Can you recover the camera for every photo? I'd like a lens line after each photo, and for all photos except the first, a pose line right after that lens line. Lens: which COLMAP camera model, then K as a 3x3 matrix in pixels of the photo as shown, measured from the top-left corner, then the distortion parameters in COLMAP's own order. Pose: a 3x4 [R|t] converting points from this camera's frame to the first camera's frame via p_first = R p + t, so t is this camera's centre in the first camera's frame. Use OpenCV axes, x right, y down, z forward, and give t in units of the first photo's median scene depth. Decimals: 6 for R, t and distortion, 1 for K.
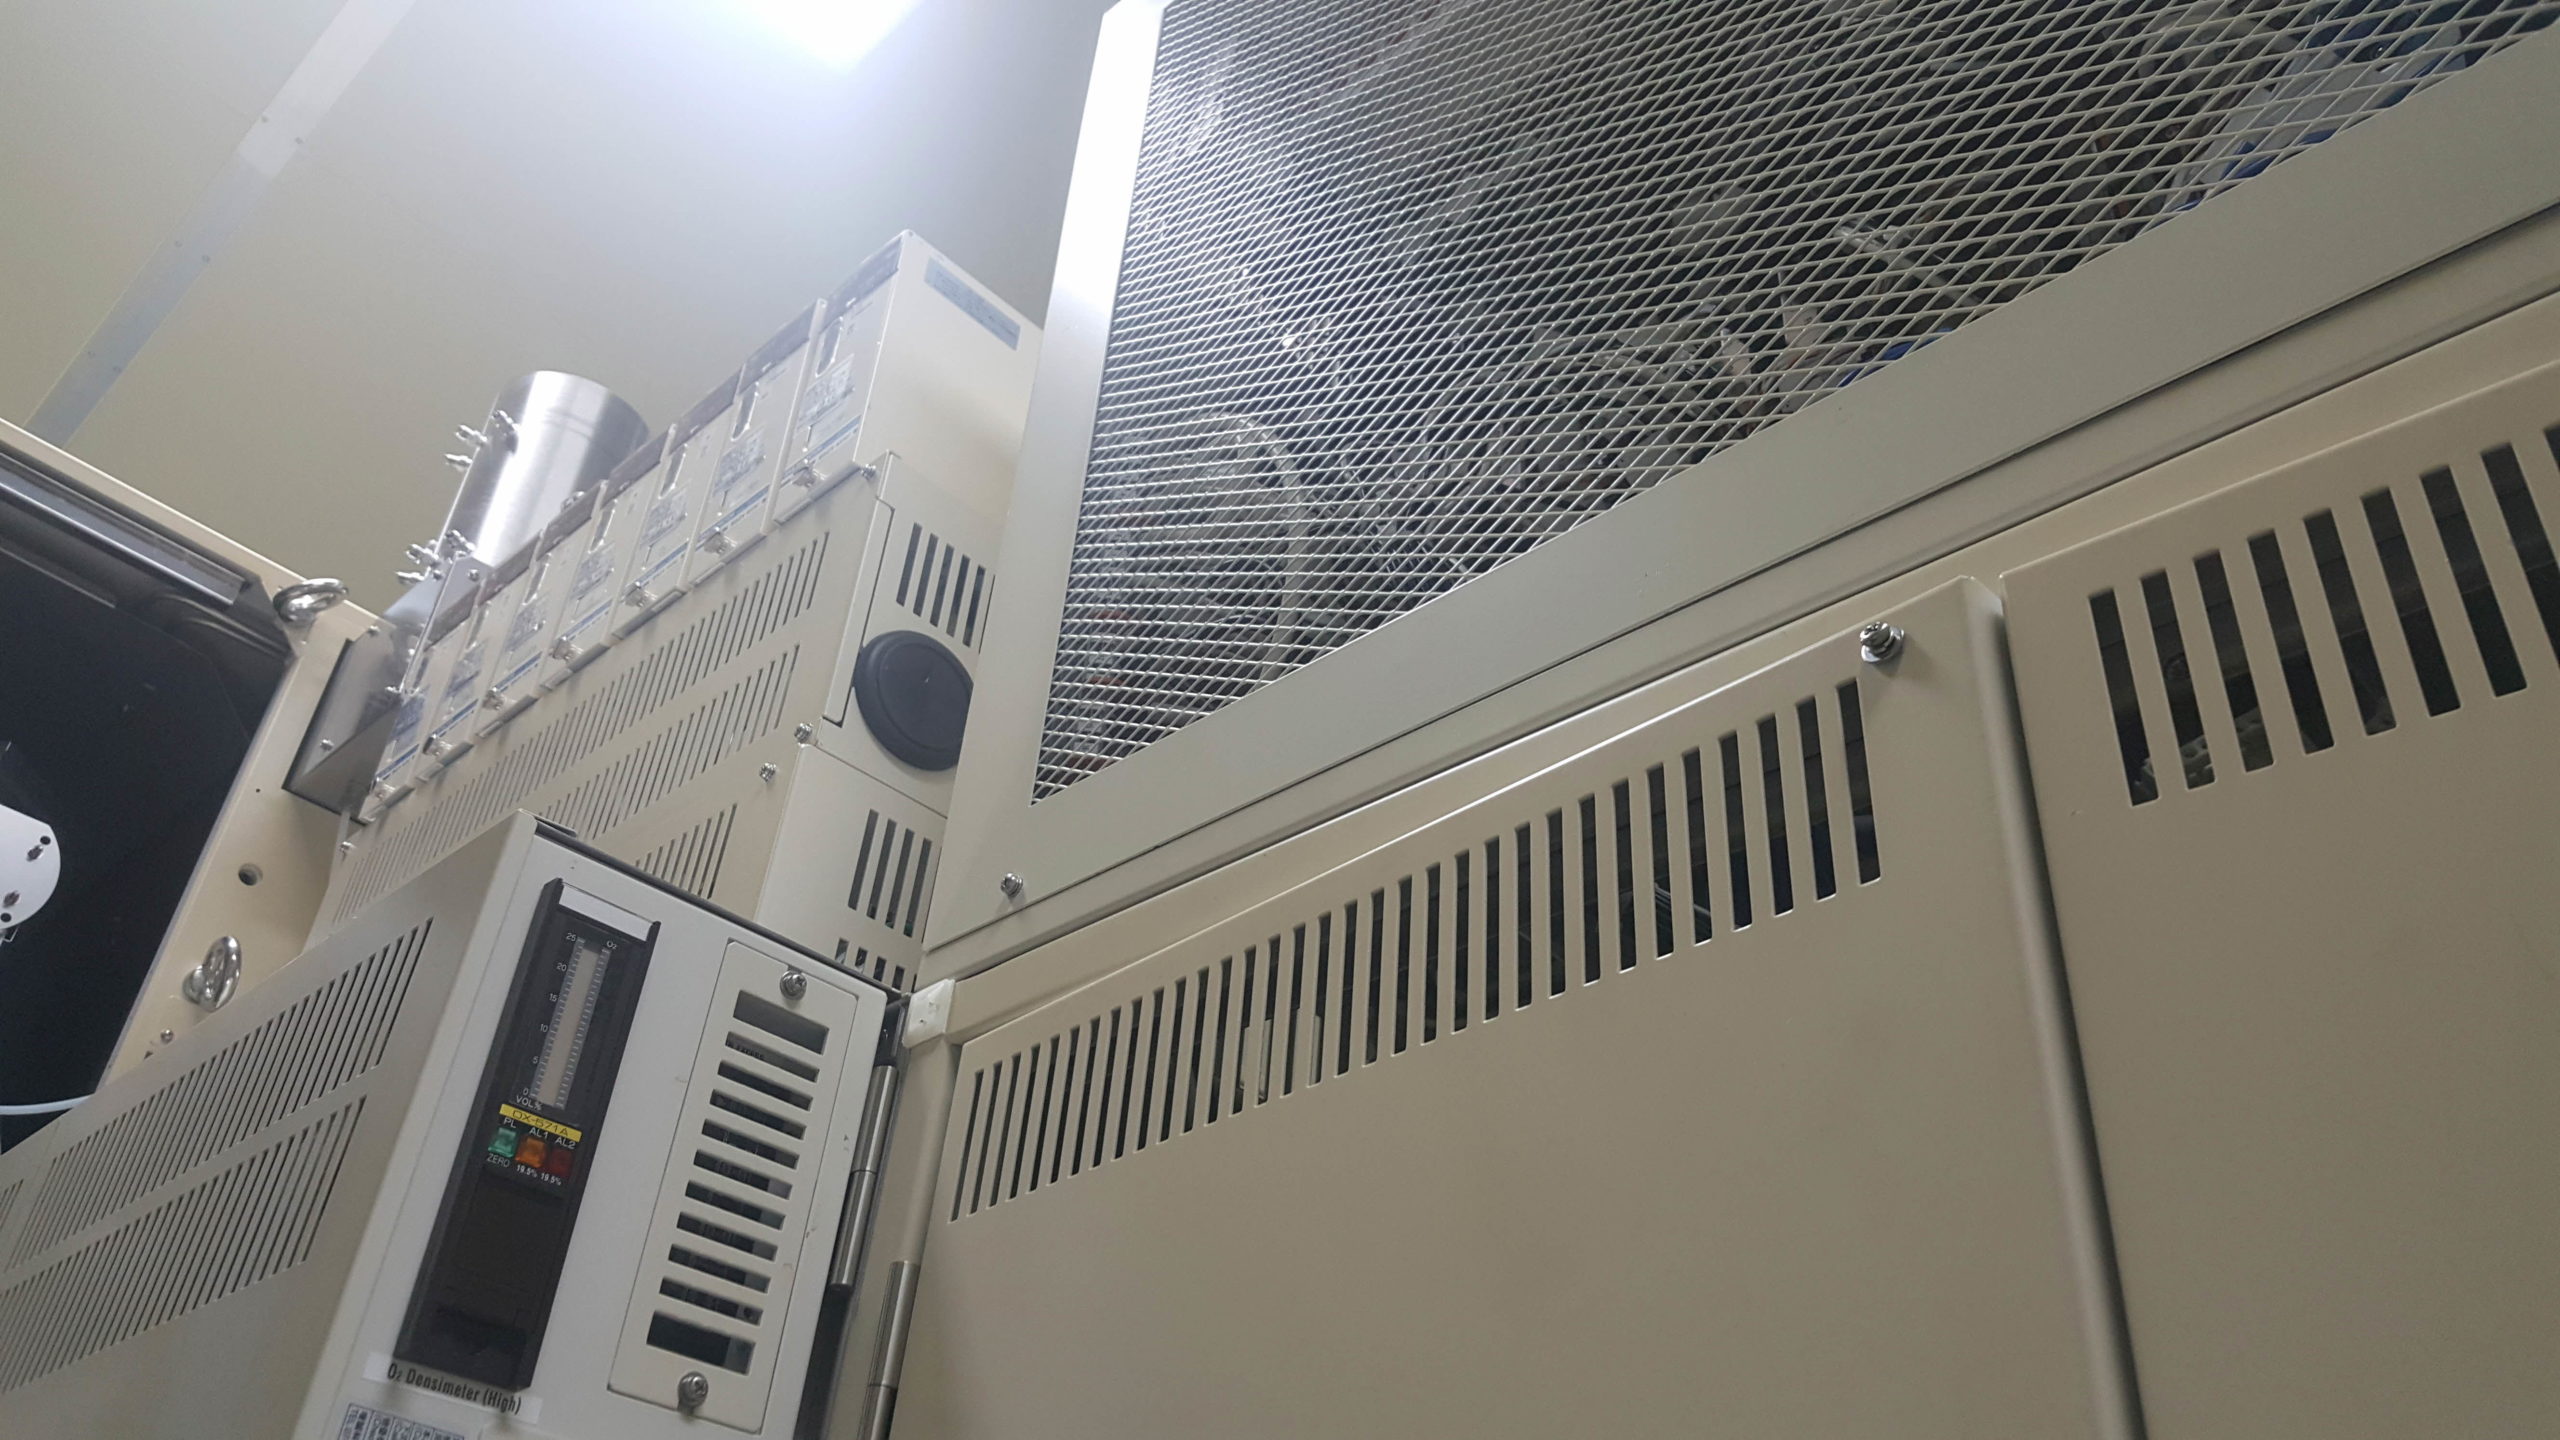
lens RADIAL K [[1770.9, 0, 1280.0], [0, 1770.9, 720.0], [0, 0, 1]] dist [0.135691, -0.254187]
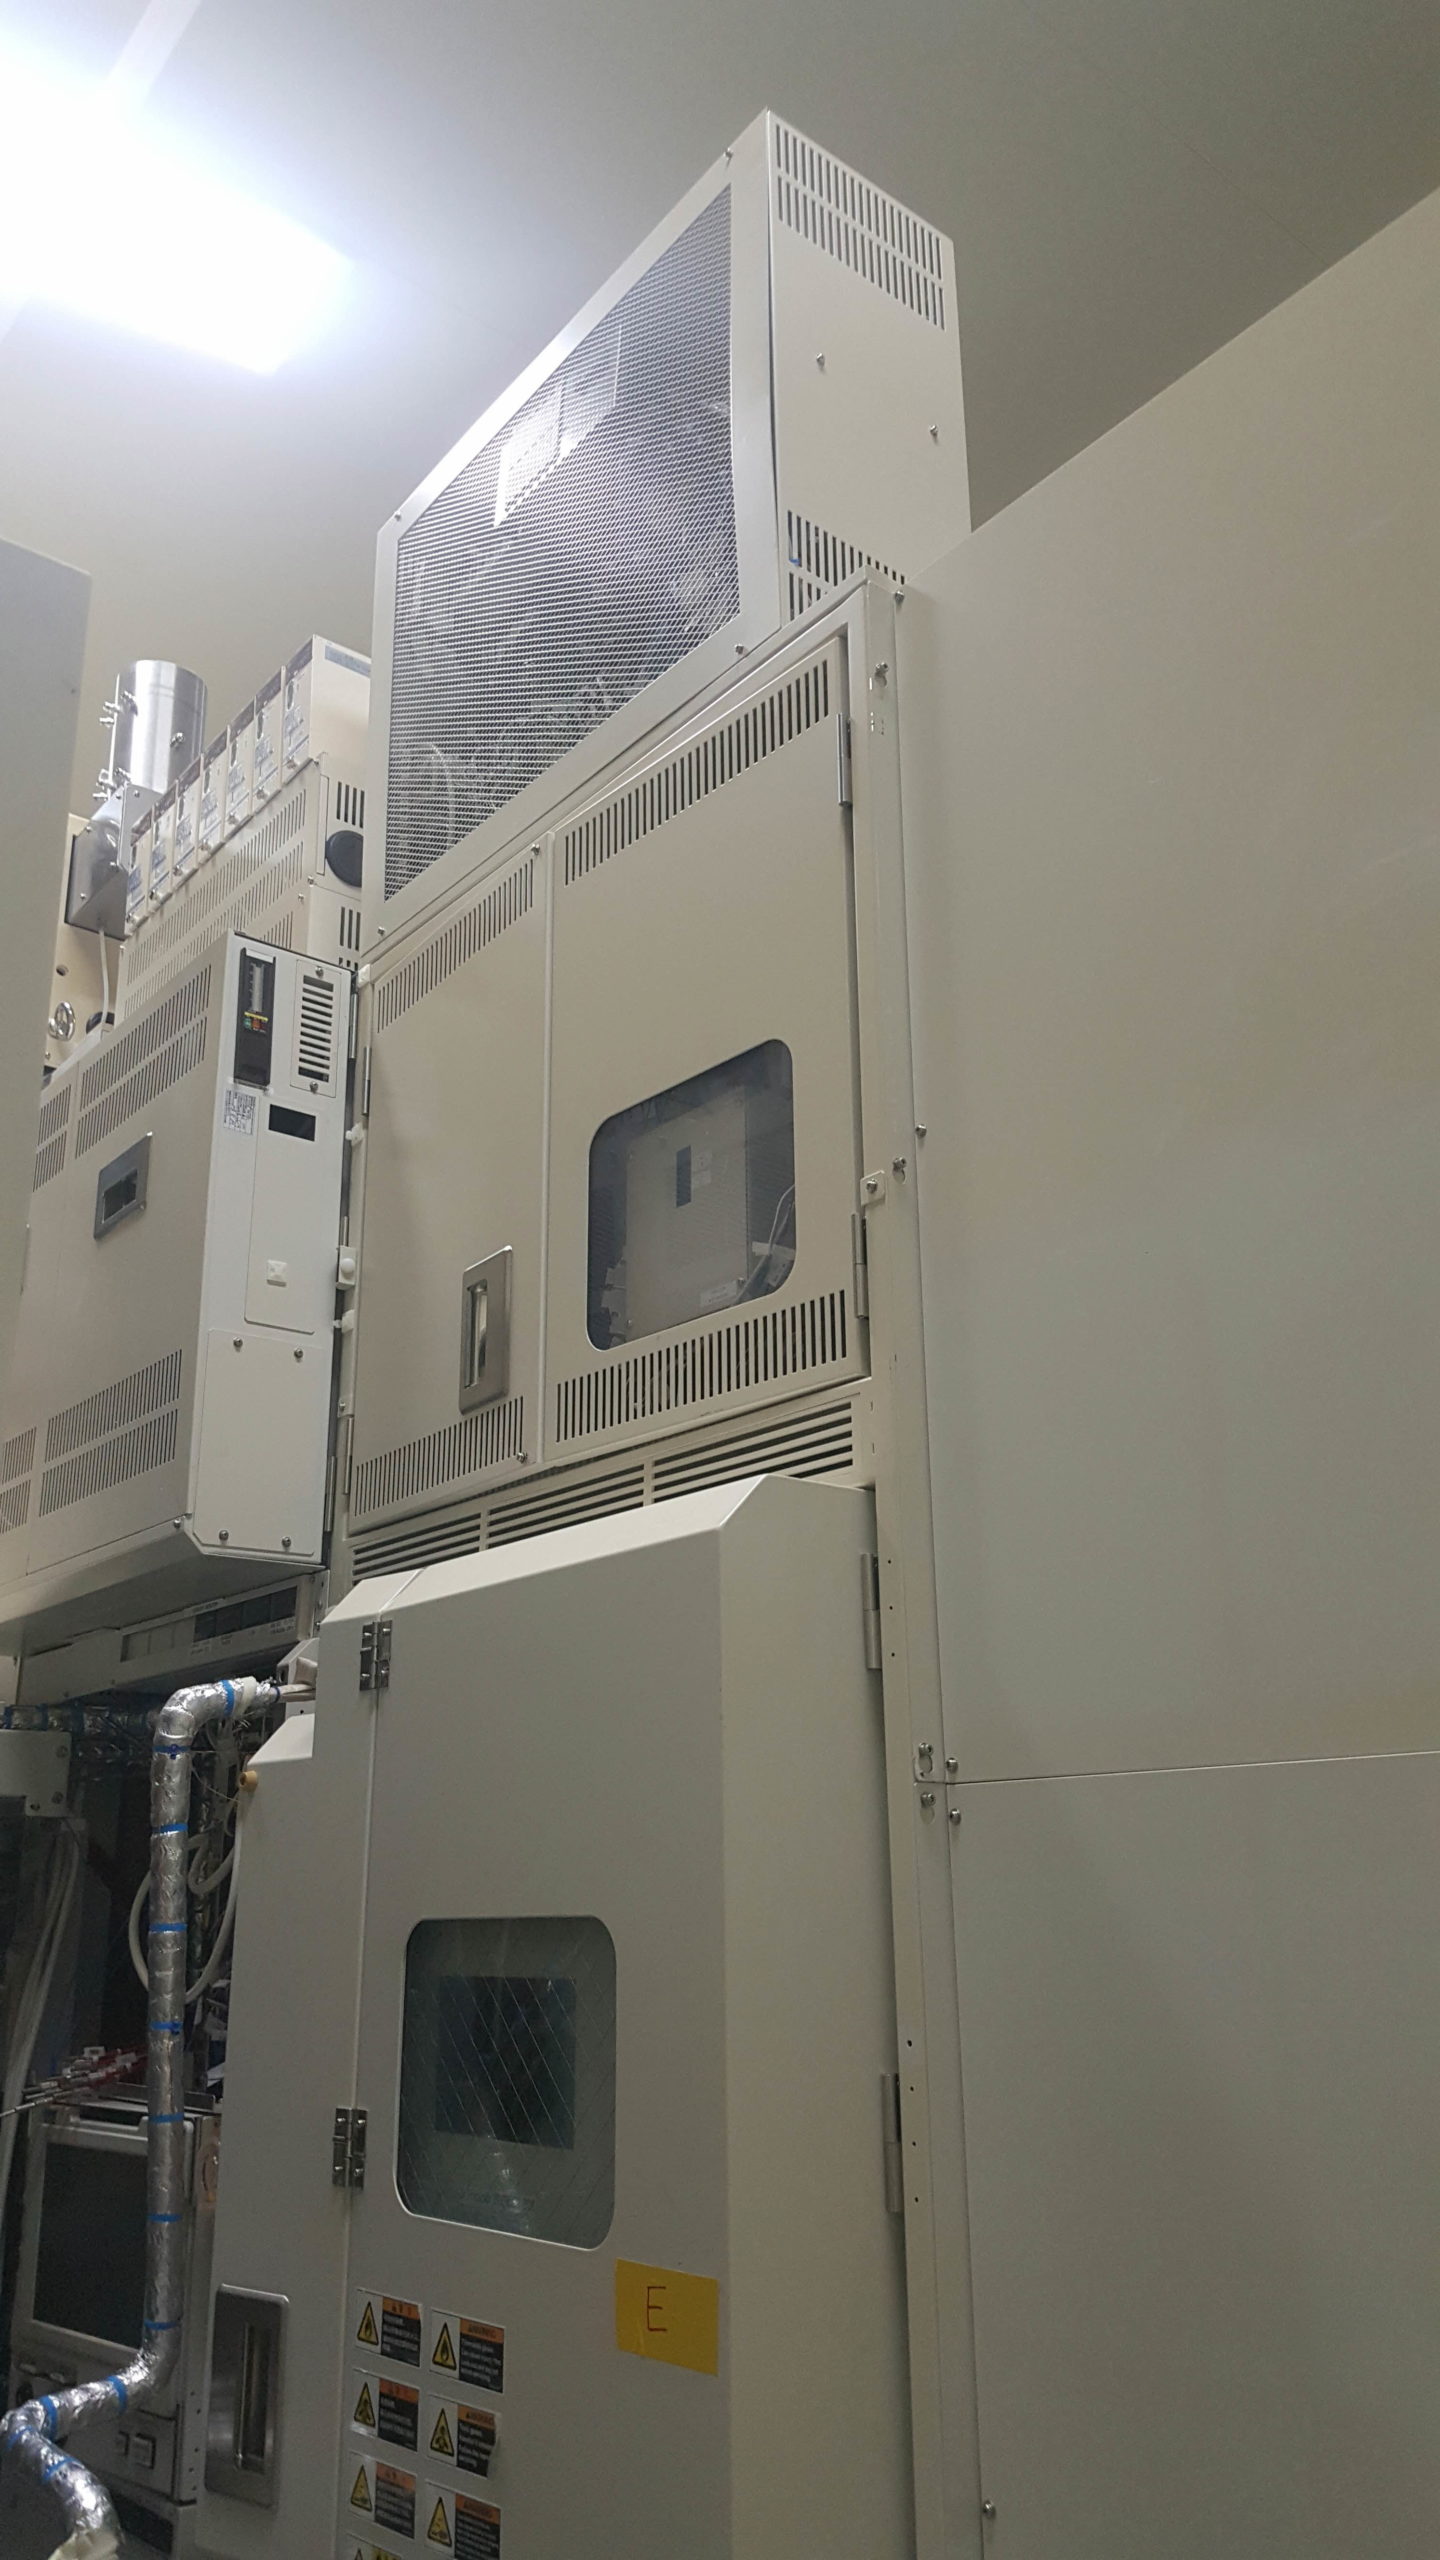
lens RADIAL K [[1987.8, 0, 720.0], [0, 1987.8, 1280.0], [0, 0, 1]] dist [0.046615, -0.081713]
pose [[0.984756, -0.117539, -0.128220, 0.622955], [0.149762, 0.947862, 0.281299, -0.168666], [0.088472, -0.296213, 0.951016, -1.877123]]
